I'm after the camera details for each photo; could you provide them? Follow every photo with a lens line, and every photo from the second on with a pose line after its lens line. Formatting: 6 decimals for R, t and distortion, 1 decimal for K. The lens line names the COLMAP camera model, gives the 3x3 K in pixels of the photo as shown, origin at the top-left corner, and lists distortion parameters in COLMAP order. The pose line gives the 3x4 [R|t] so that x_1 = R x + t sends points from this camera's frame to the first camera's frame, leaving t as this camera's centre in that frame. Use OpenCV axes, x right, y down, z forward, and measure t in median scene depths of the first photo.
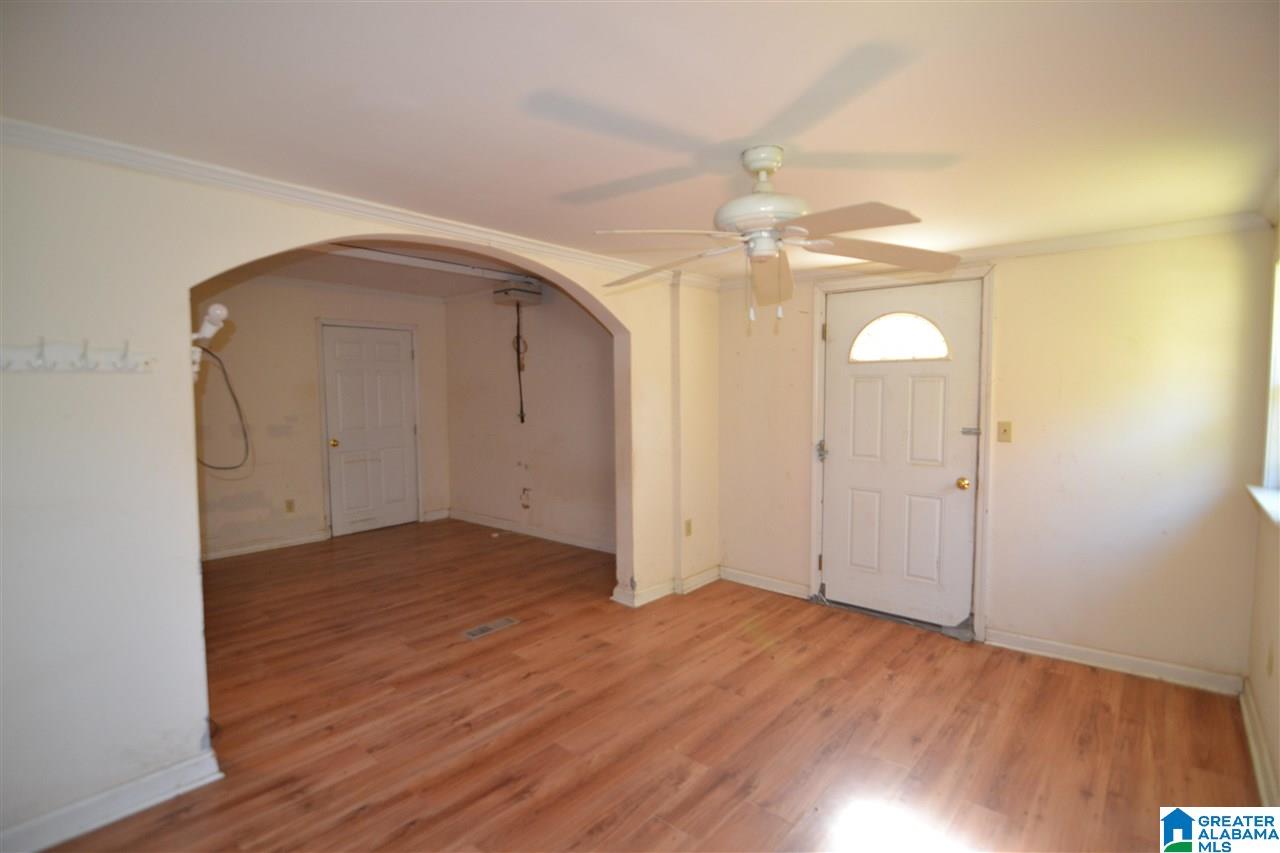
lens RADIAL K [[625.7, 0, 634.0], [0, 625.7, 426.5], [0, 0, 1]] dist [-0.007941, -0.007559]
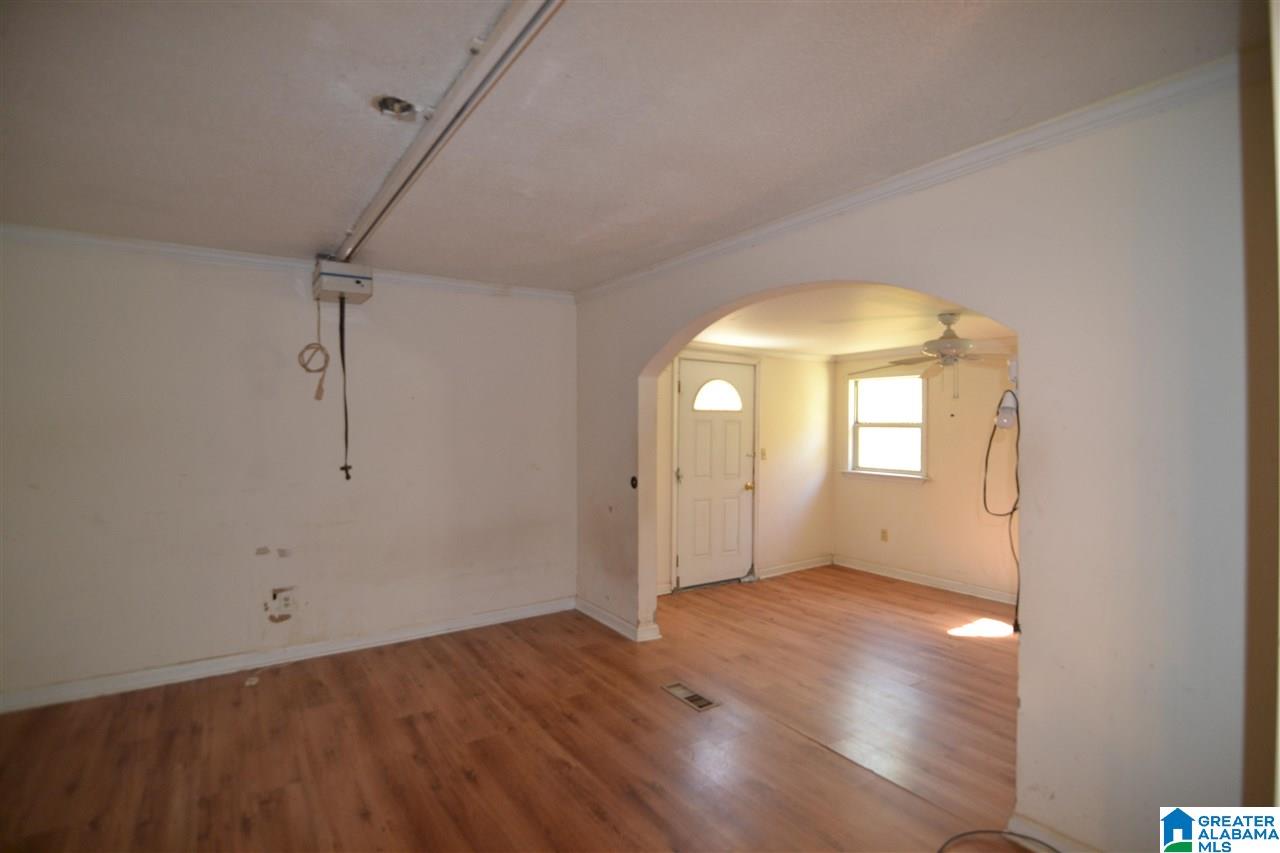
lens RADIAL K [[625.7, 0, 634.8], [0, 625.7, 428.1], [0, 0, 1]] dist [-0.007941, -0.007559]
pose [[0.260901, 0.000126, 0.965366, -1.068735], [0.051562, 0.998571, -0.014066, -0.051549], [-0.963988, 0.053446, 0.260522, 0.784113]]
